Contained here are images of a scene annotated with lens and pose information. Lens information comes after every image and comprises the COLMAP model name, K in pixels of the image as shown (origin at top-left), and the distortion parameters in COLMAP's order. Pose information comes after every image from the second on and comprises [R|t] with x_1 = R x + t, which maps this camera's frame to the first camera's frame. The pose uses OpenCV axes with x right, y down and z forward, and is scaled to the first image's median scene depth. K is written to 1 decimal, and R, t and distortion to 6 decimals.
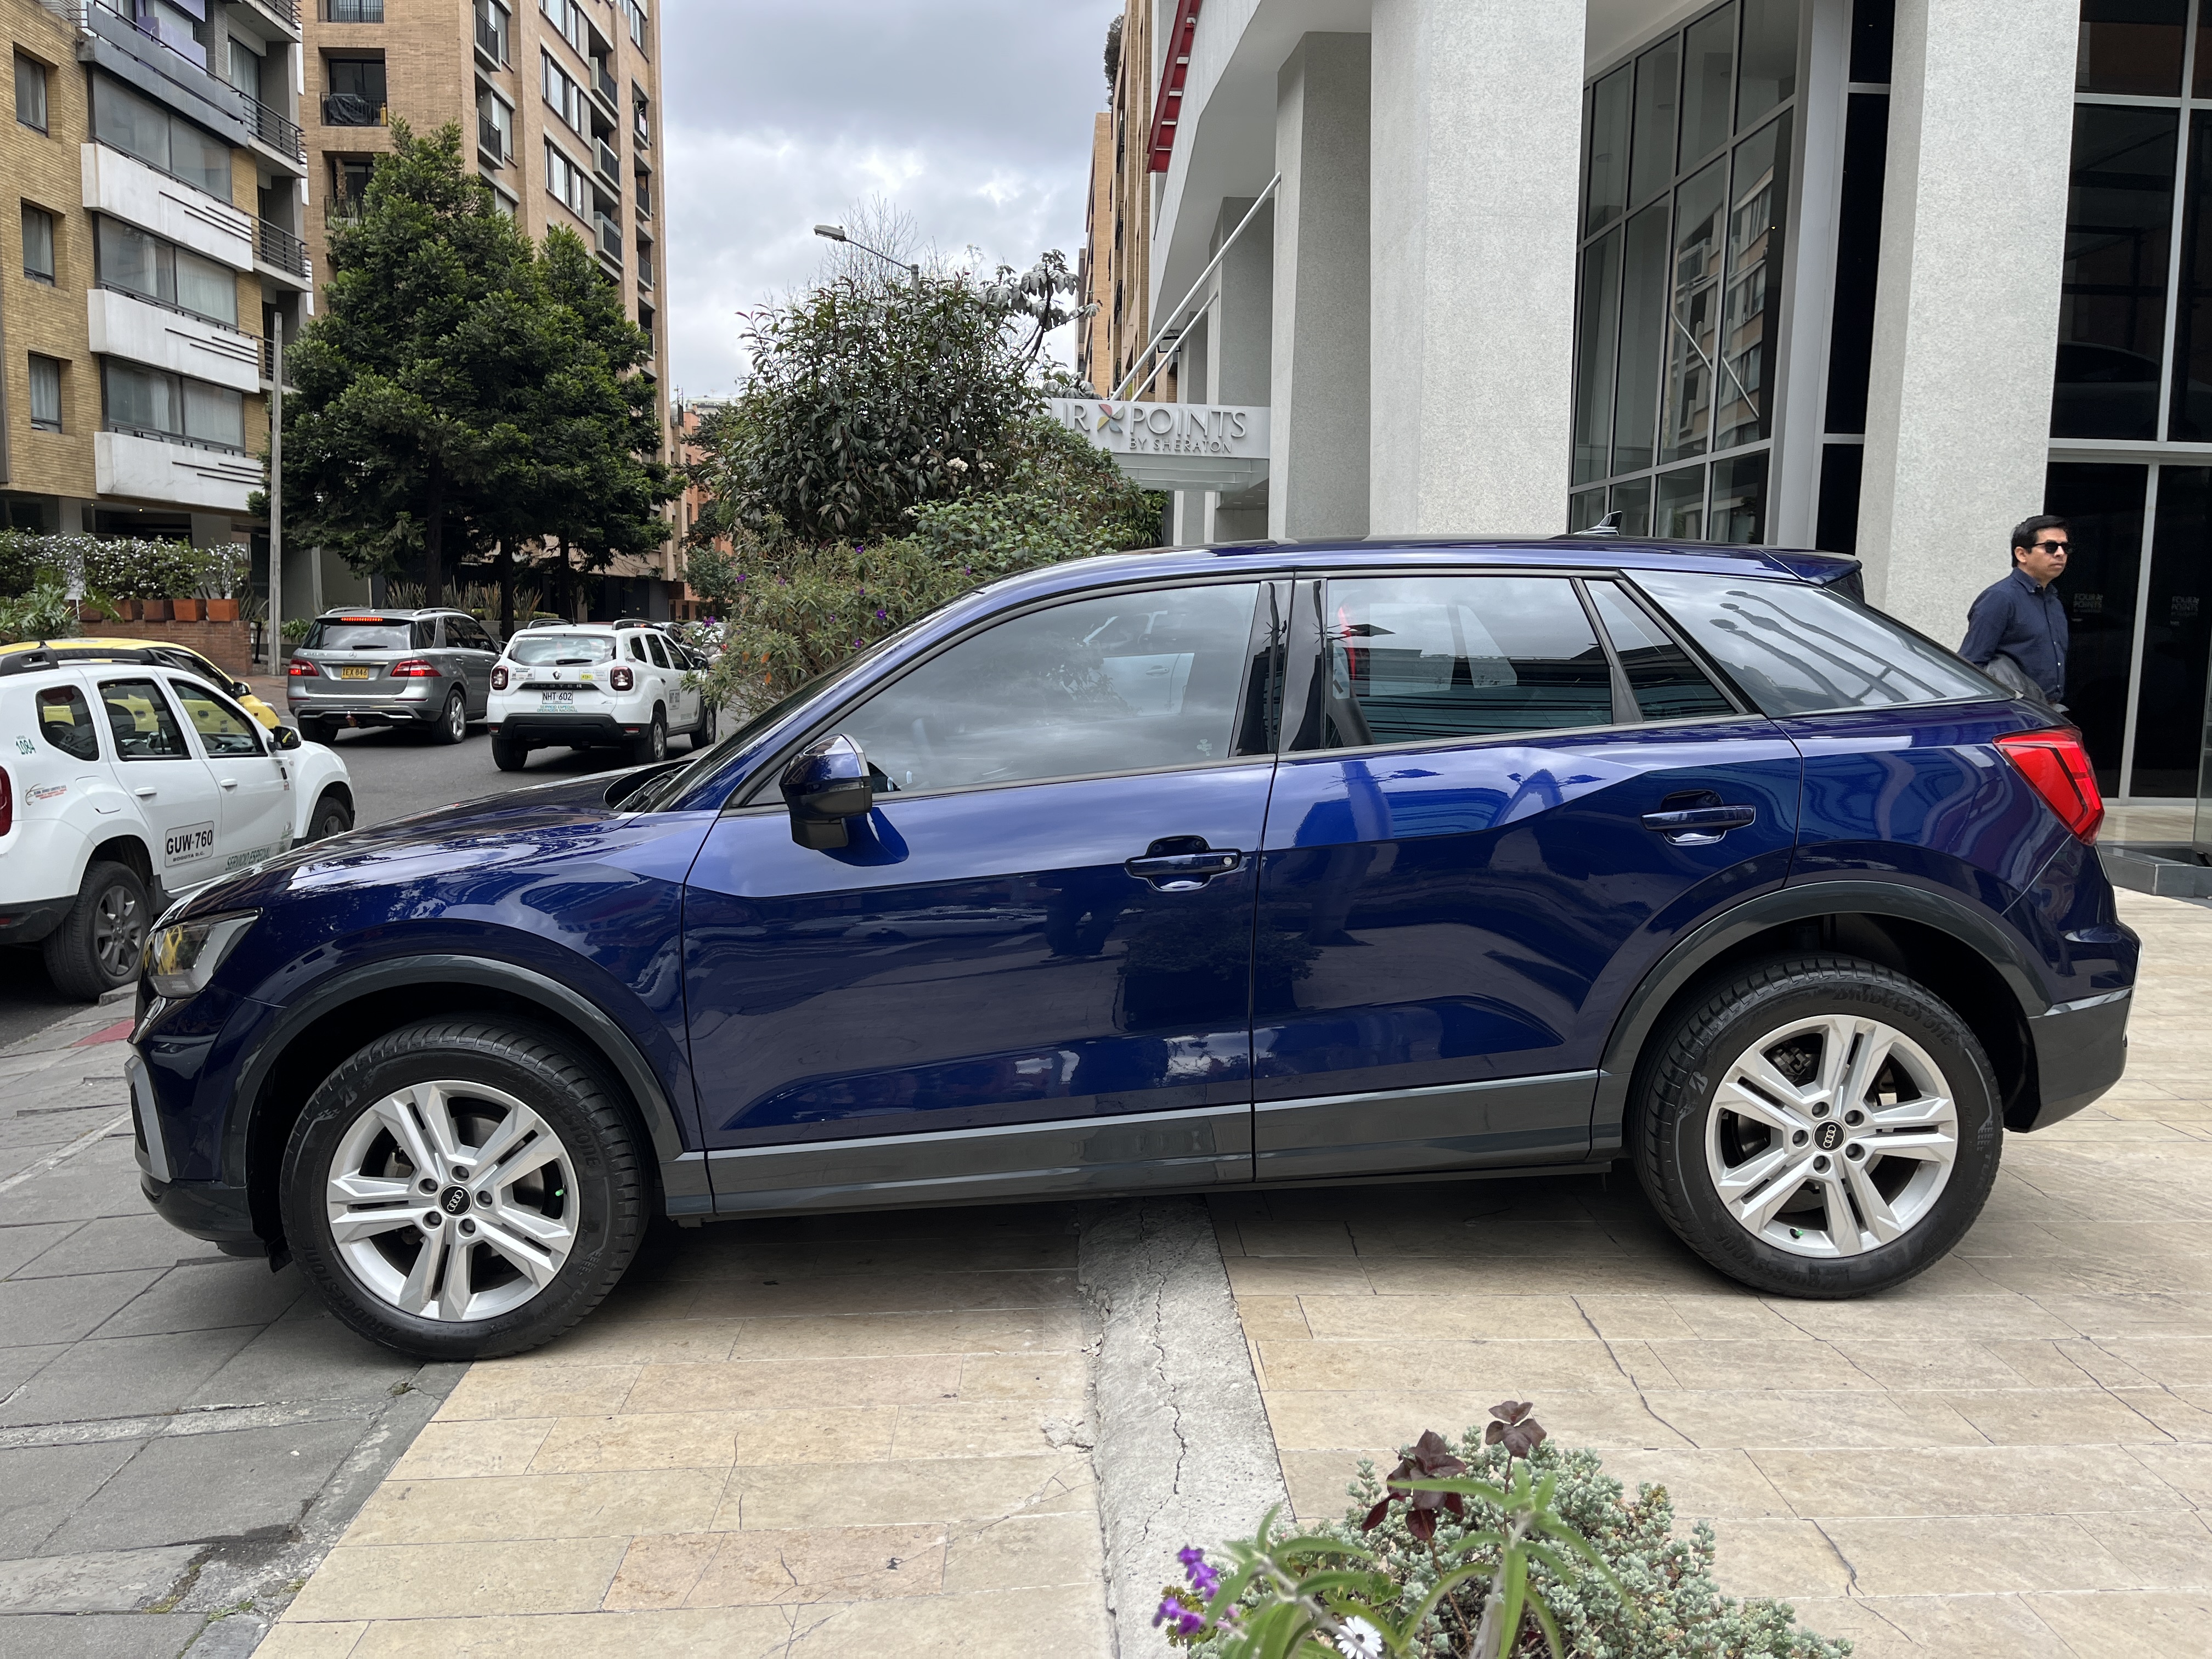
lens RADIAL K [[1688.7, 0, 1111.6], [0, 1688.7, 822.9], [0, 0, 1]] dist [0.069703, -0.099978]
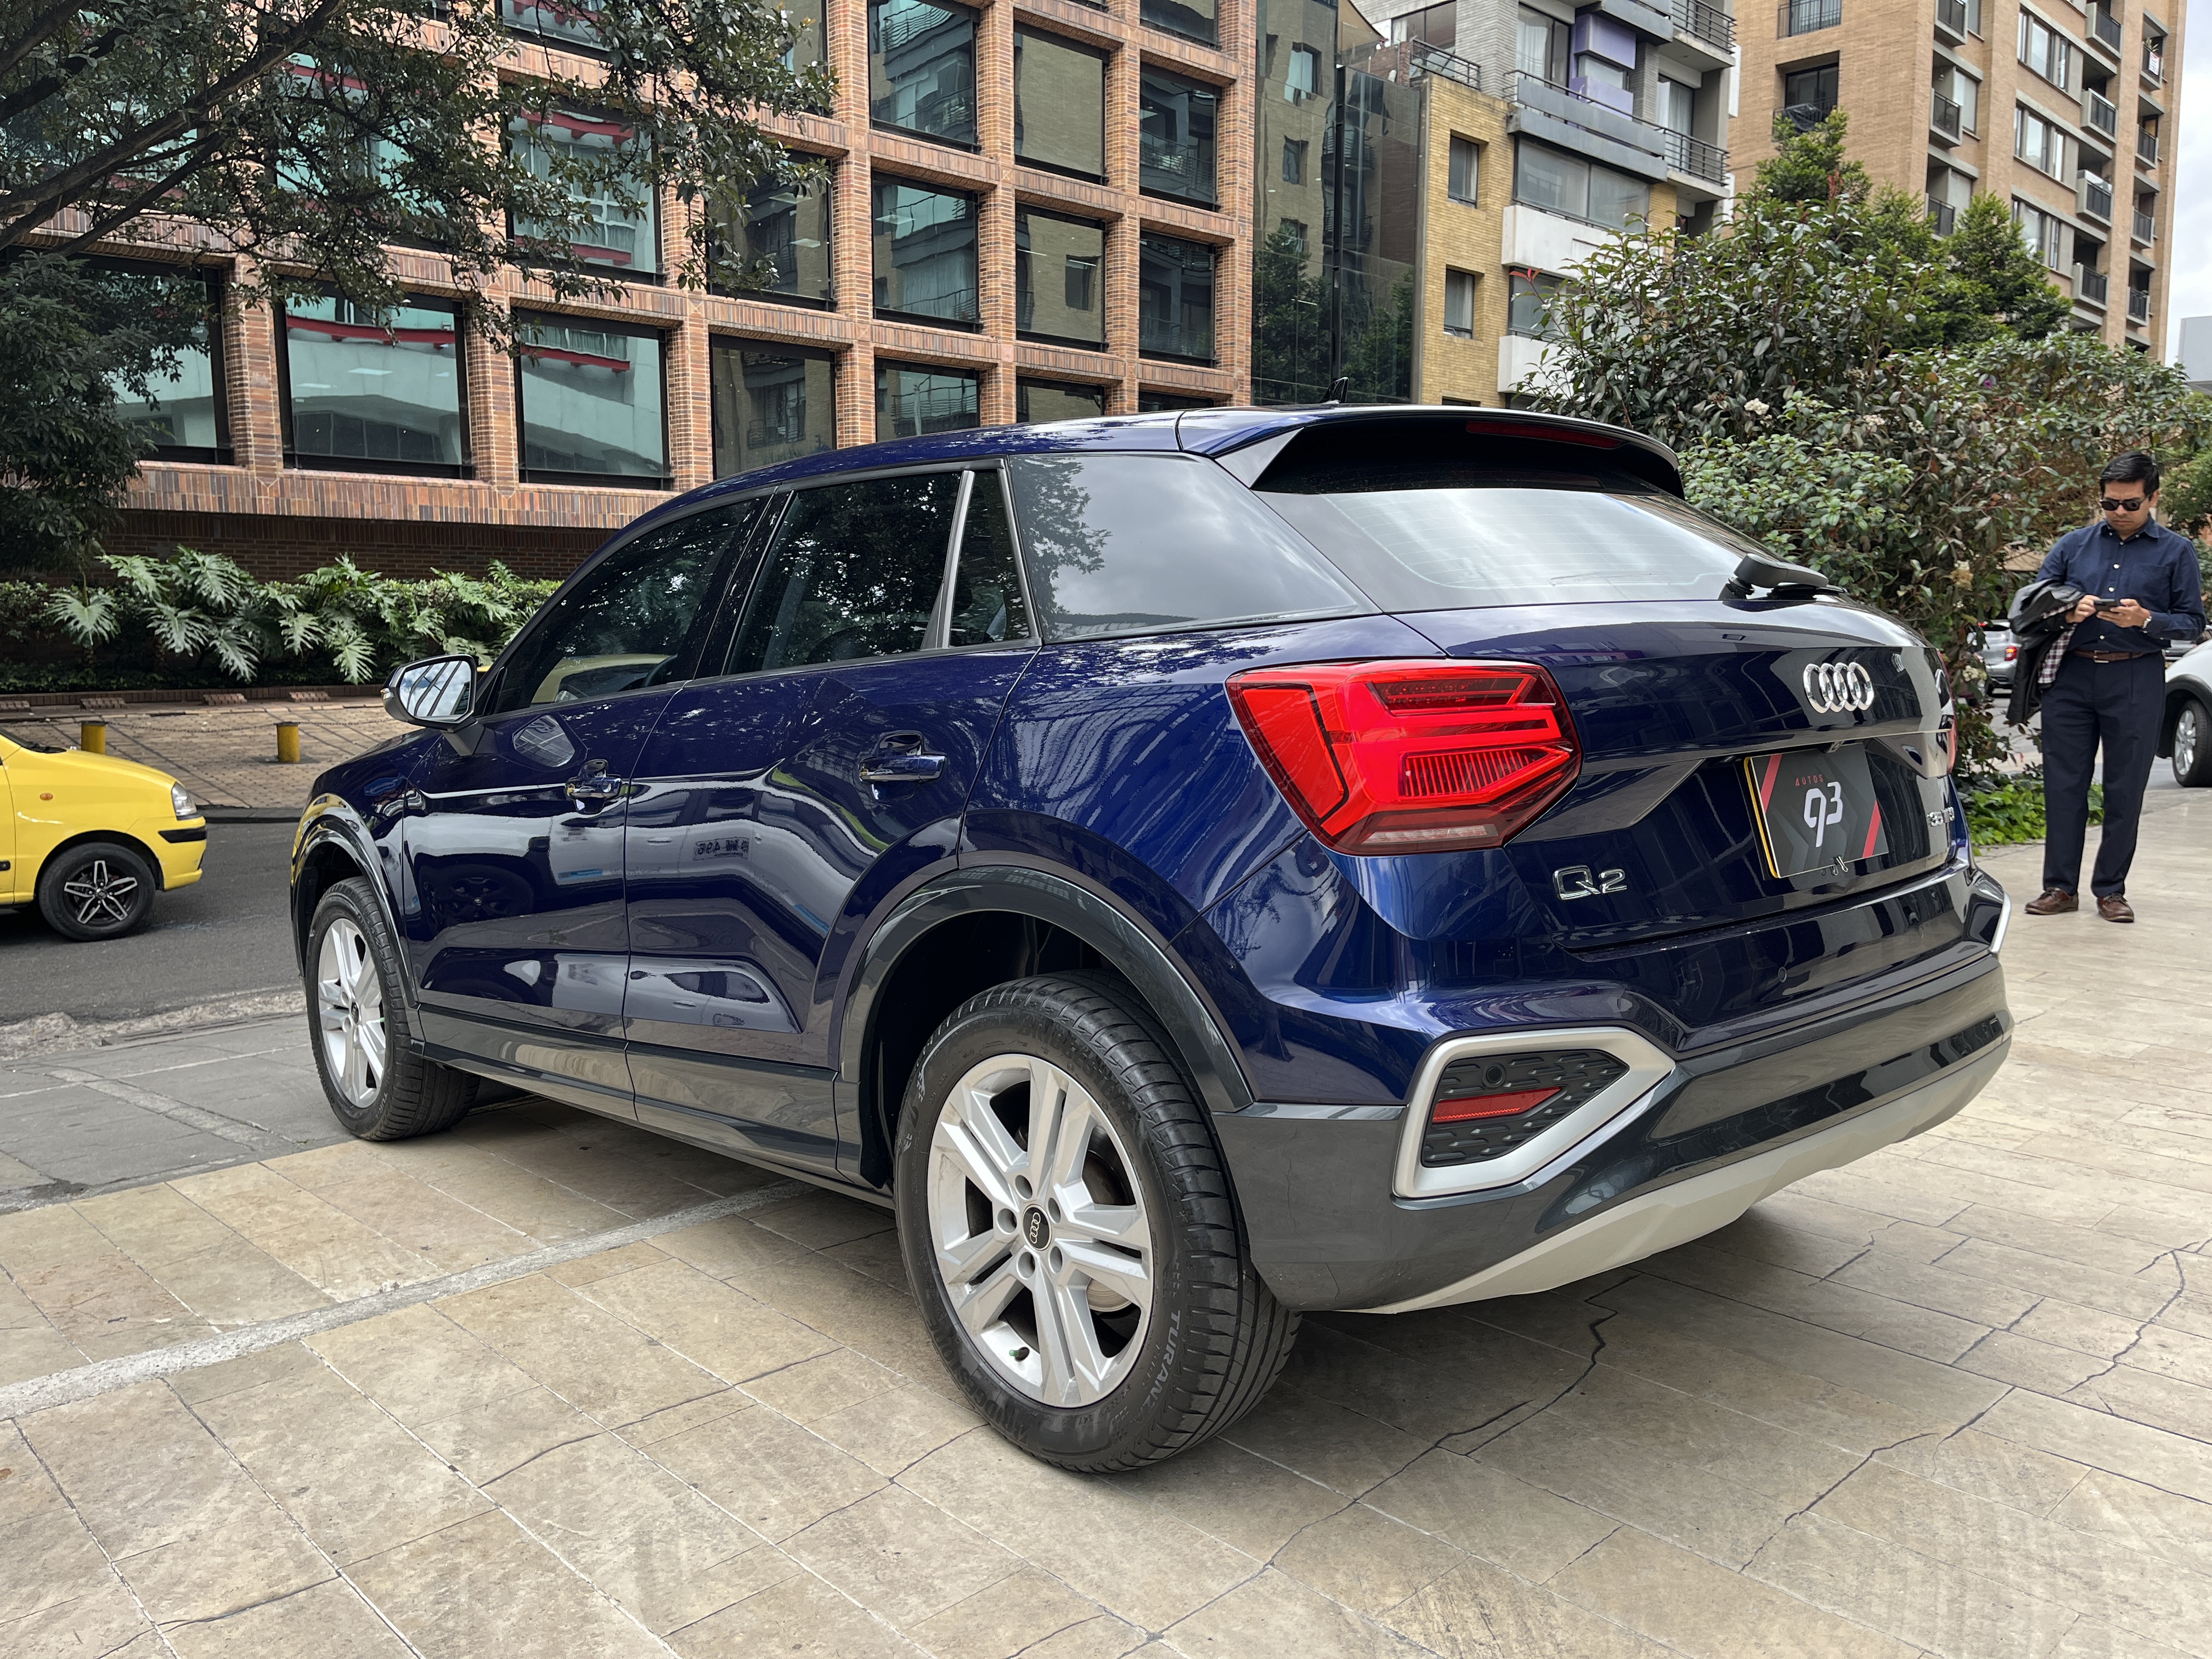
lens RADIAL K [[1688.7, 0, 1109.6], [0, 1688.7, 829.6], [0, 0, 1]] dist [0.069703, -0.099978]
pose [[0.669212, 0.078140, -0.738952, 0.095106], [-0.079752, 0.996264, 0.033125, -0.000840], [0.738780, 0.036765, 0.672944, 0.053719]]
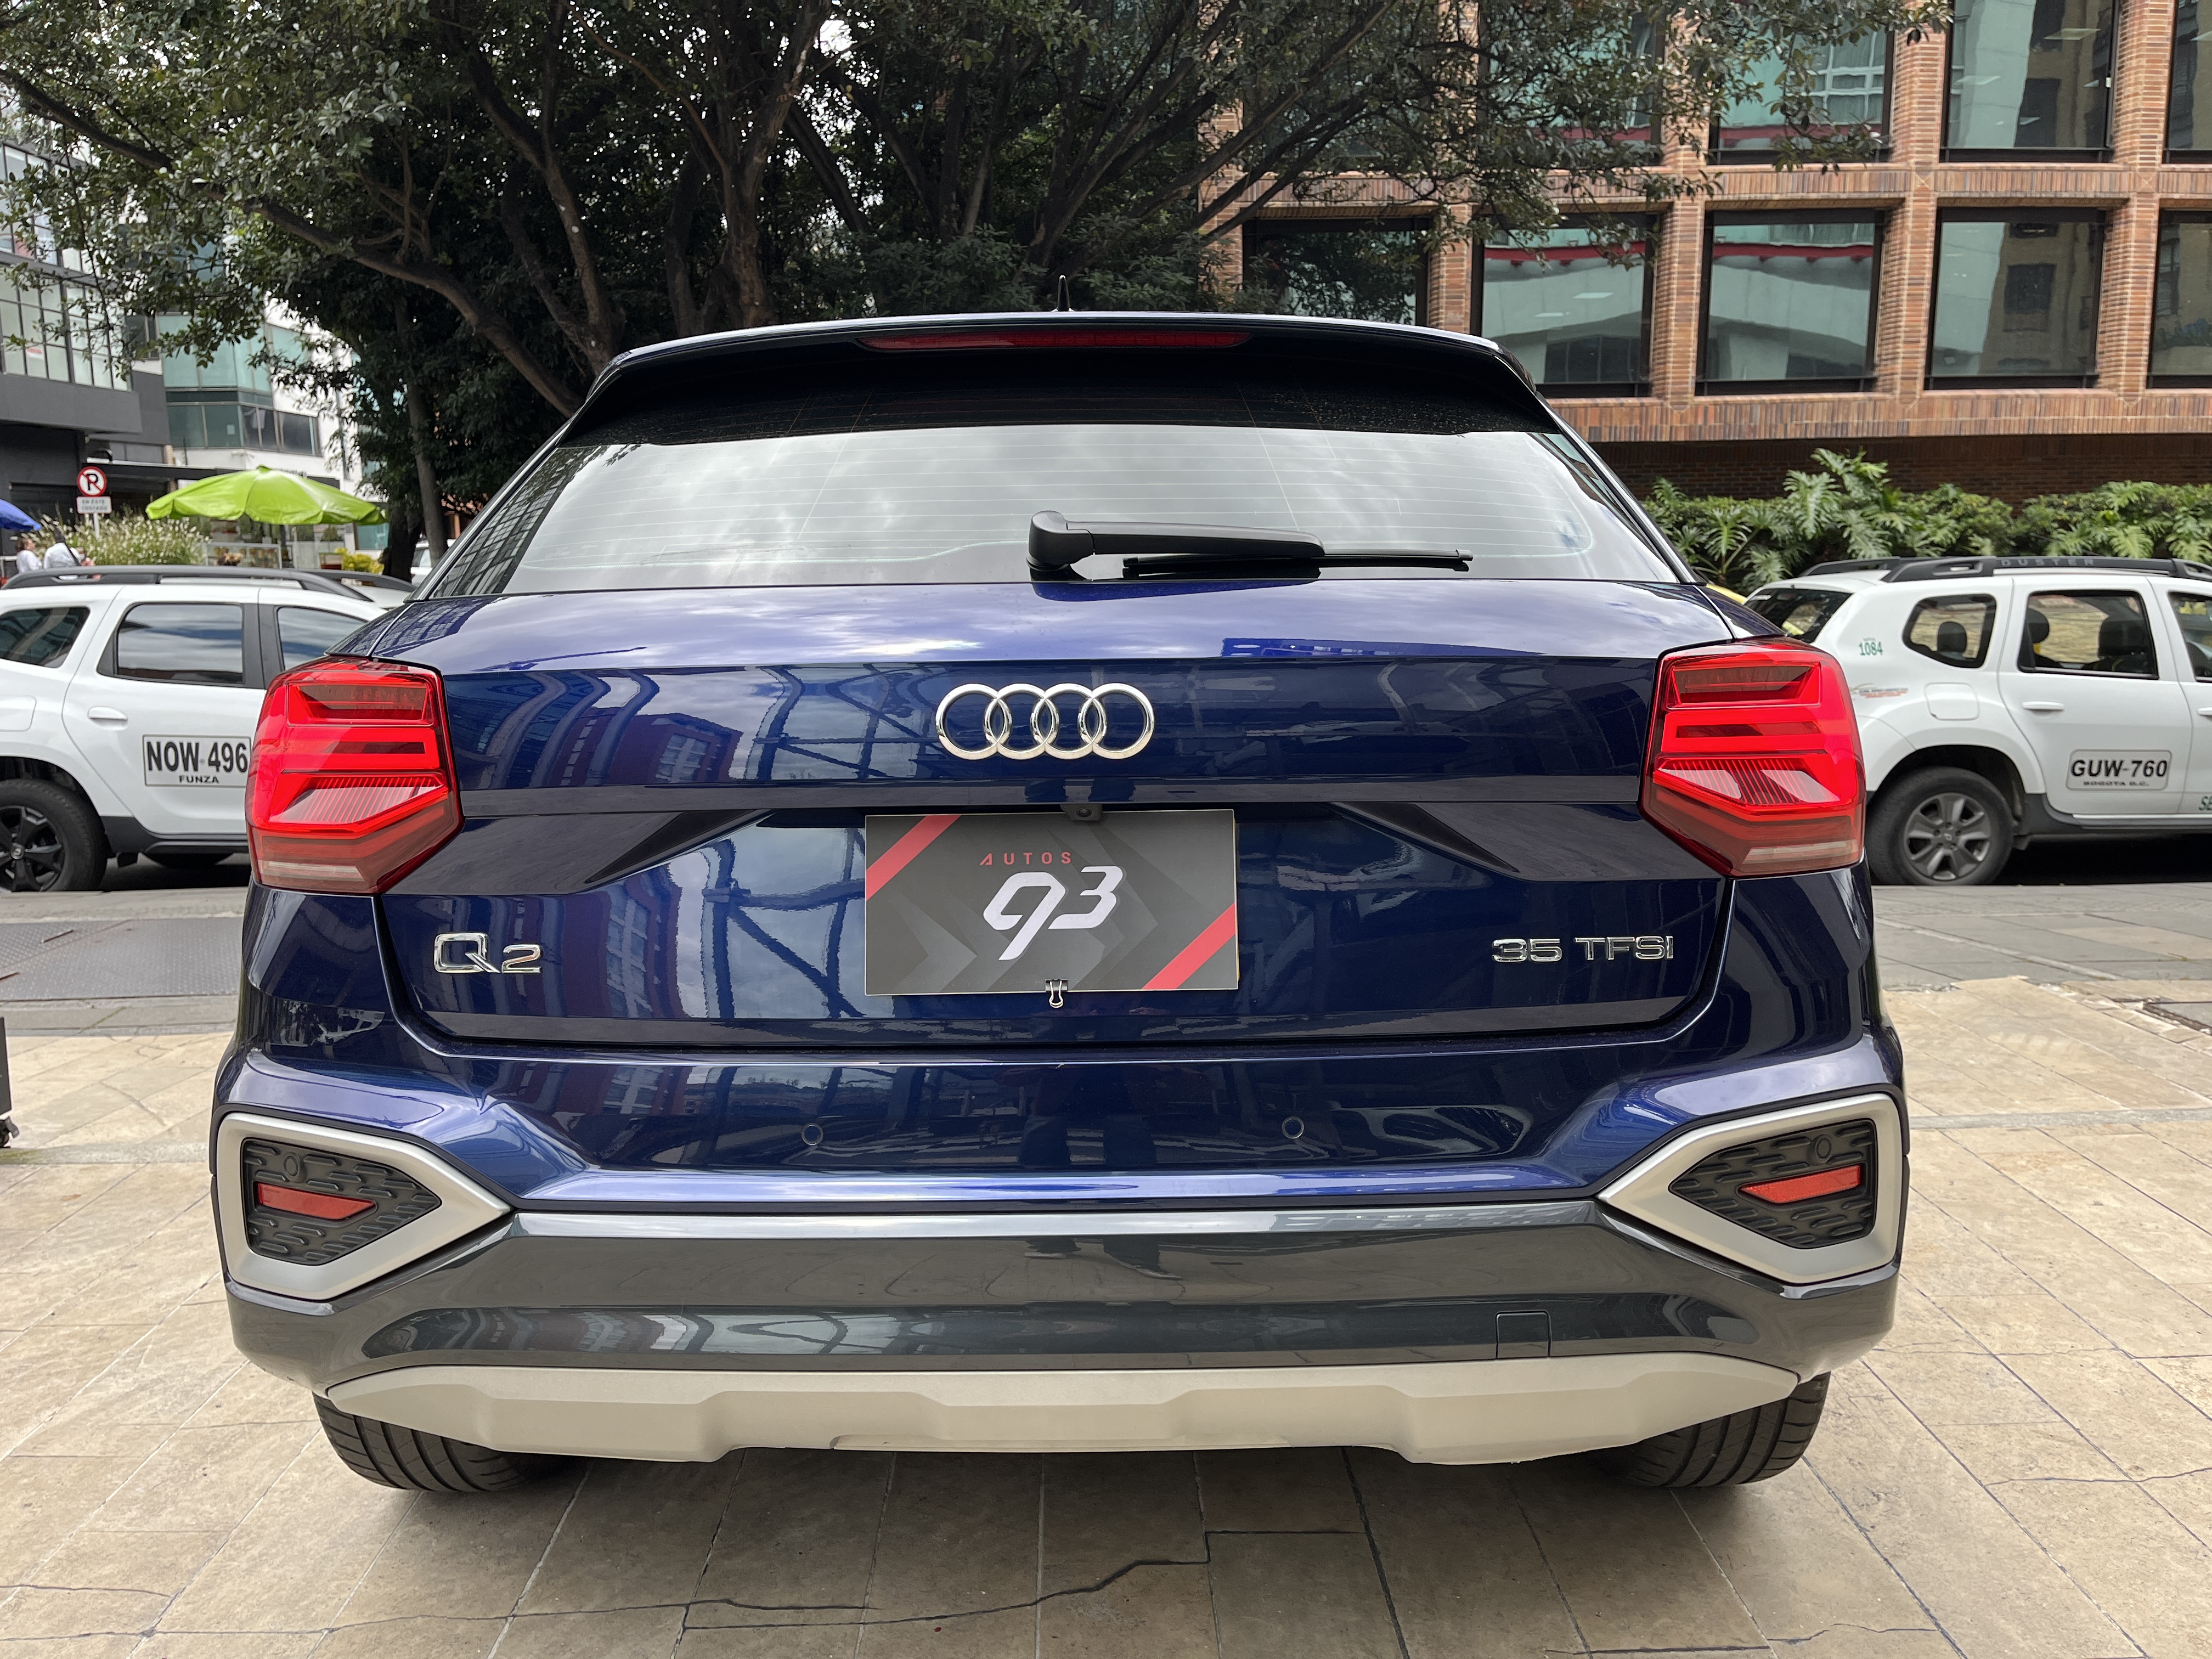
lens RADIAL K [[1688.7, 0, 1093.1], [0, 1688.7, 829.0], [0, 0, 1]] dist [0.069703, -0.099978]
pose [[-0.023940, 0.154459, -0.987709, 0.107772], [-0.108589, 0.981745, 0.156158, -0.011196], [0.993798, 0.110993, -0.006731, 0.125613]]
